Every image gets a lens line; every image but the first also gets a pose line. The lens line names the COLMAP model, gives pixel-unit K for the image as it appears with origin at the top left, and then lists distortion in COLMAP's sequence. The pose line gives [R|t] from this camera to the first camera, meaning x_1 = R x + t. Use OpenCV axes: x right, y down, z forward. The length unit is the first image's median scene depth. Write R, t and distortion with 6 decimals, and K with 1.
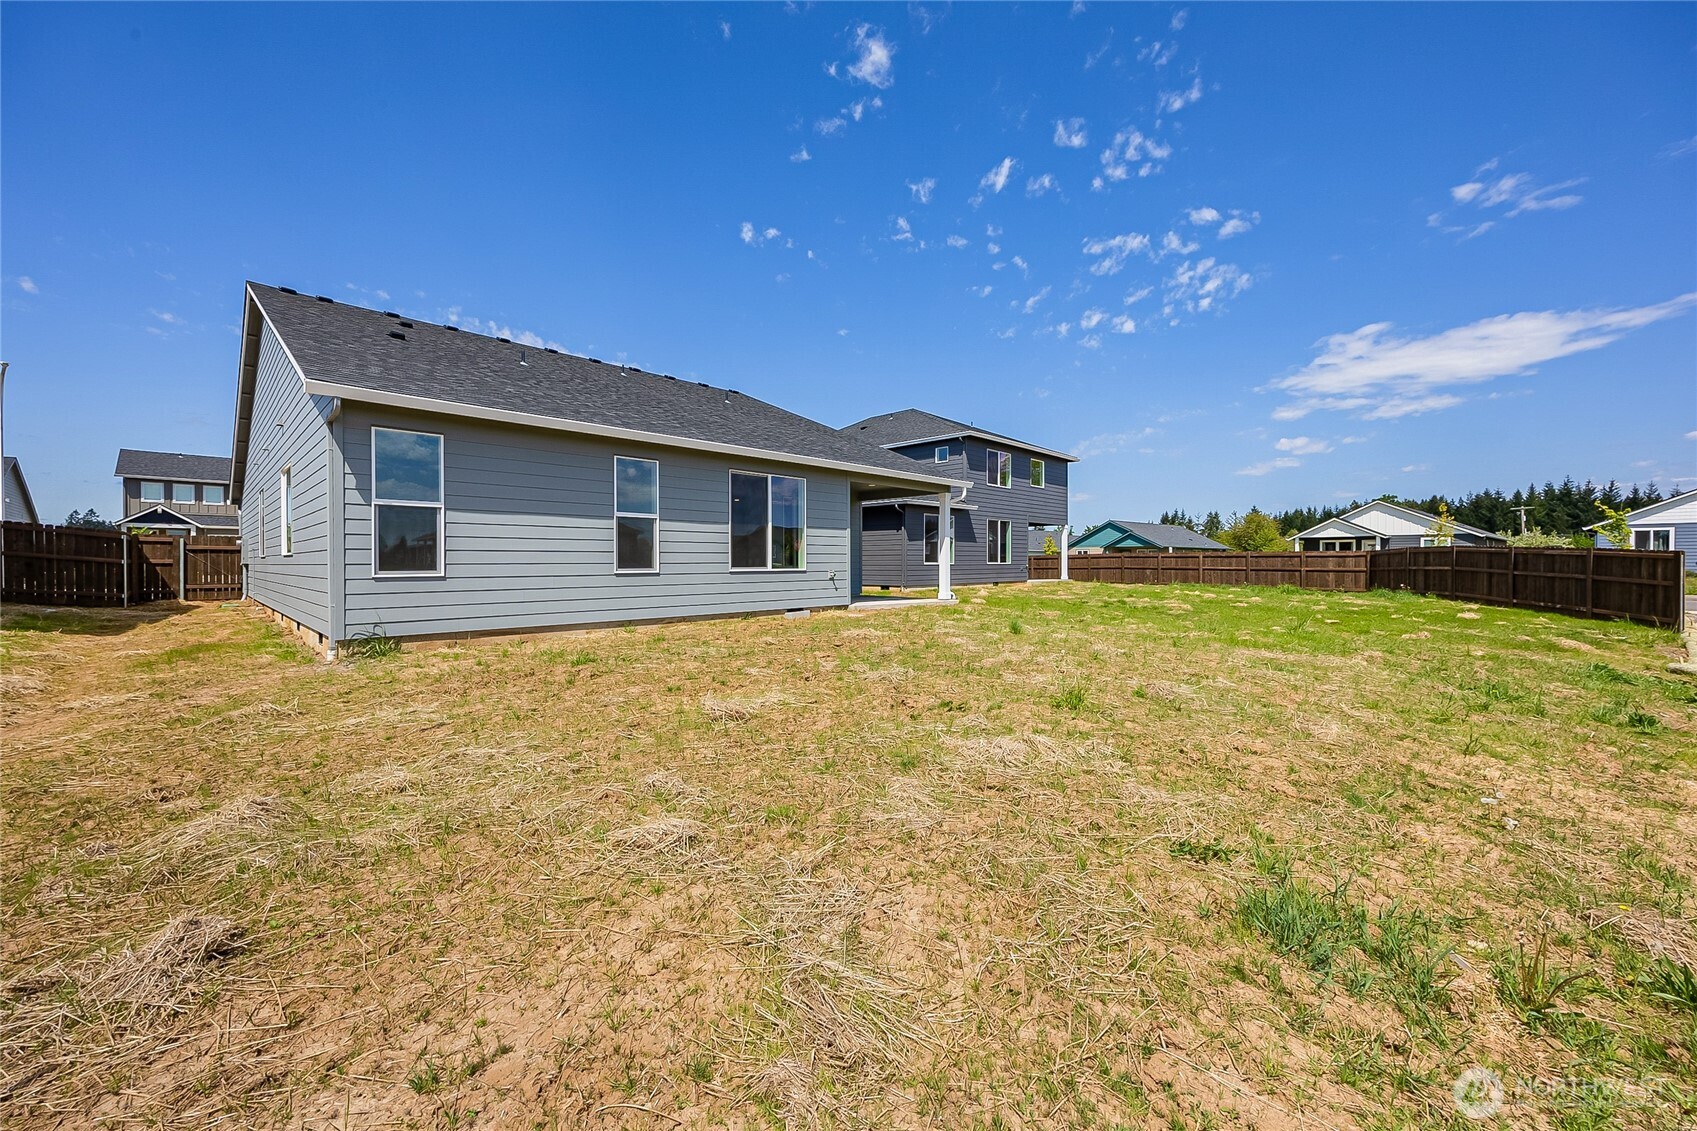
lens RADIAL K [[644.0, 0, 842.7], [0, 644.0, 561.4], [0, 0, 1]] dist [0.013664, 0.000804]
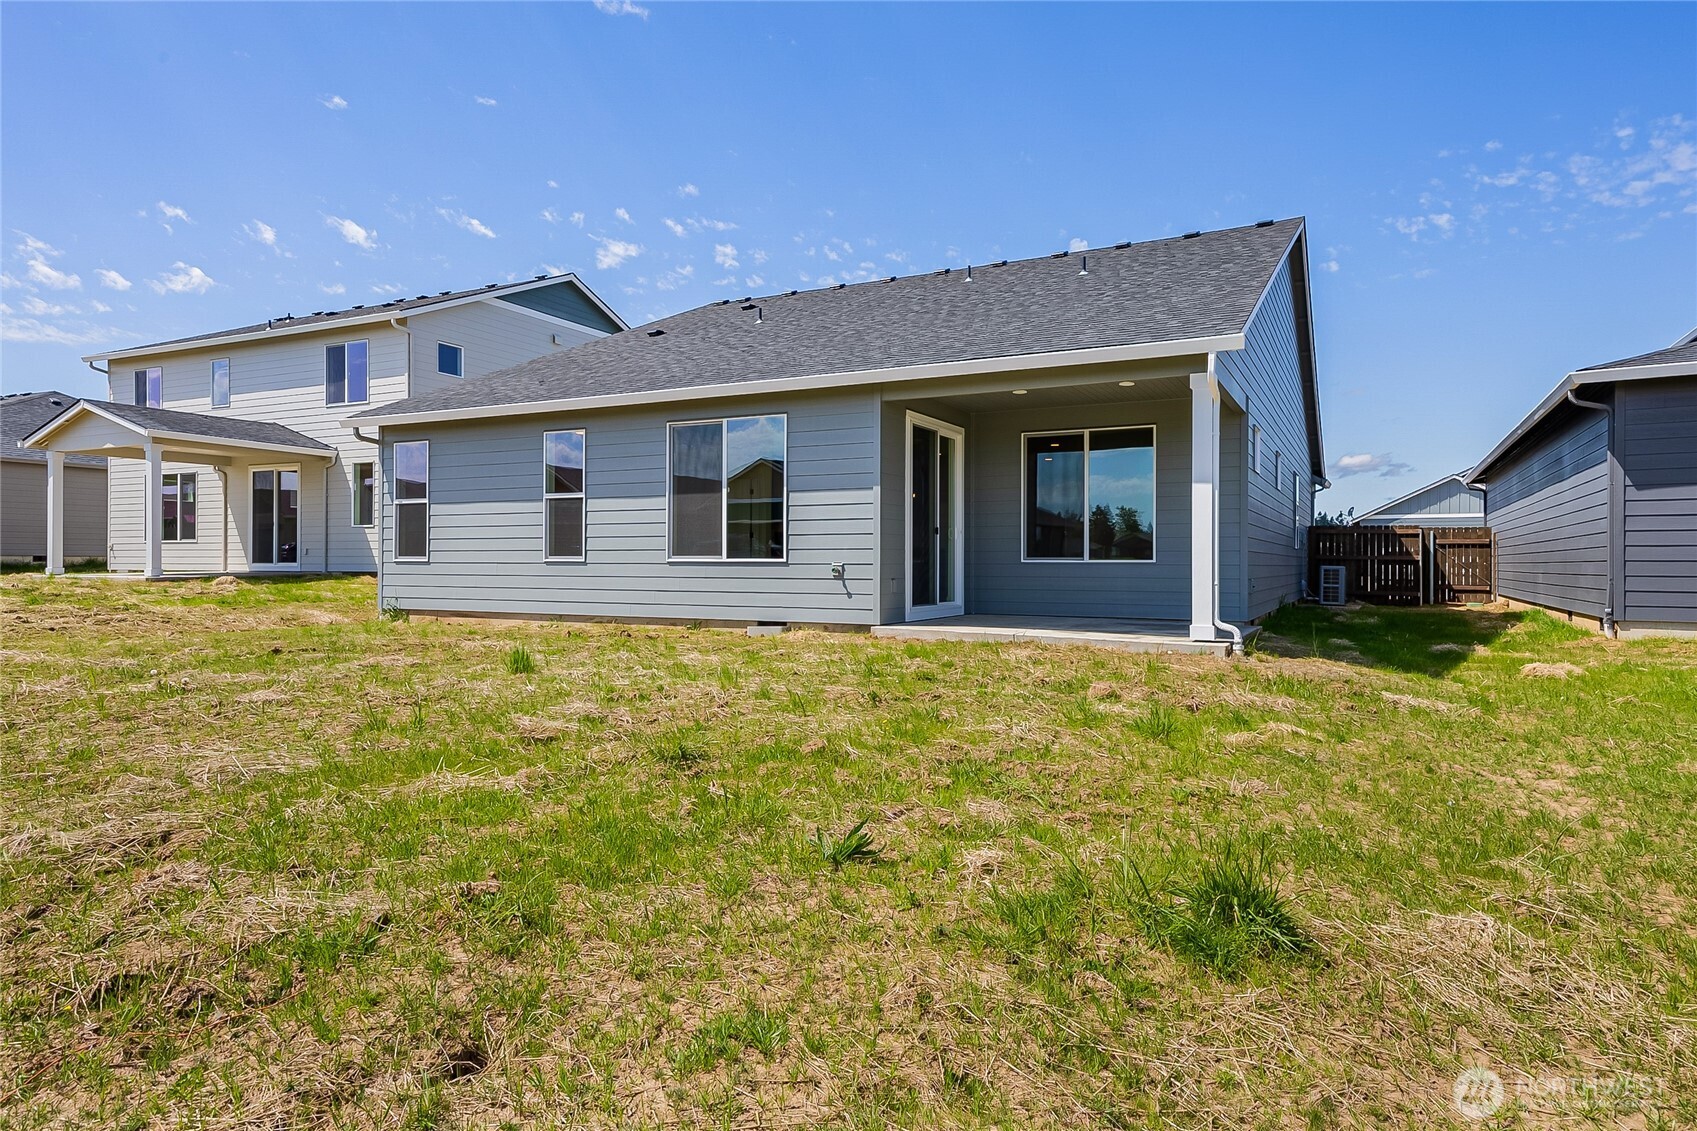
lens RADIAL K [[995.5, 0, 853.1], [0, 995.5, 563.0], [0, 0, 1]] dist [0.066618, 0.002283]
pose [[0.285761, 0.010892, -0.958239, 0.958104], [0.000516, 0.999934, 0.011519, 0.003915], [0.958301, -0.003786, 0.285736, 0.855966]]
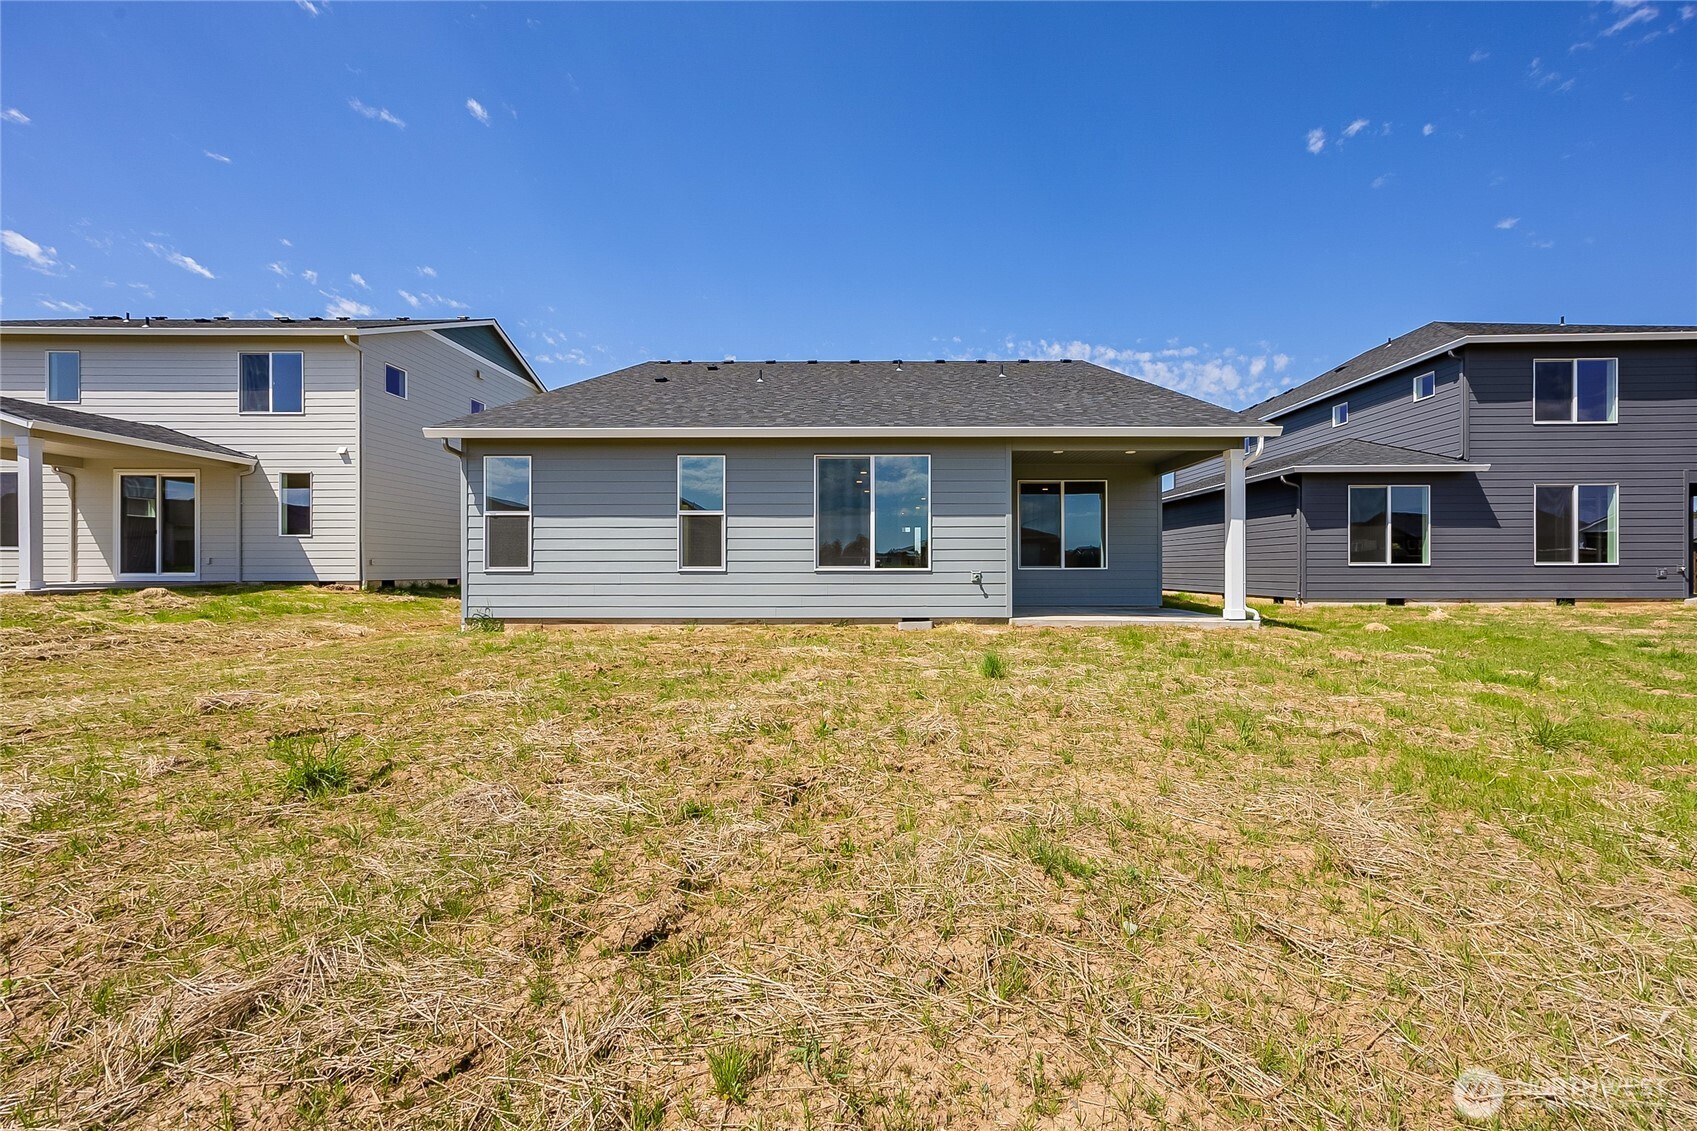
lens RADIAL K [[644.0, 0, 851.1], [0, 644.0, 566.2], [0, 0, 1]] dist [0.013664, 0.000804]
pose [[0.689943, 0.009426, -0.723802, 0.485428], [-0.001162, 0.999928, 0.011915, -0.001352], [0.723862, -0.007380, 0.689905, 0.417125]]
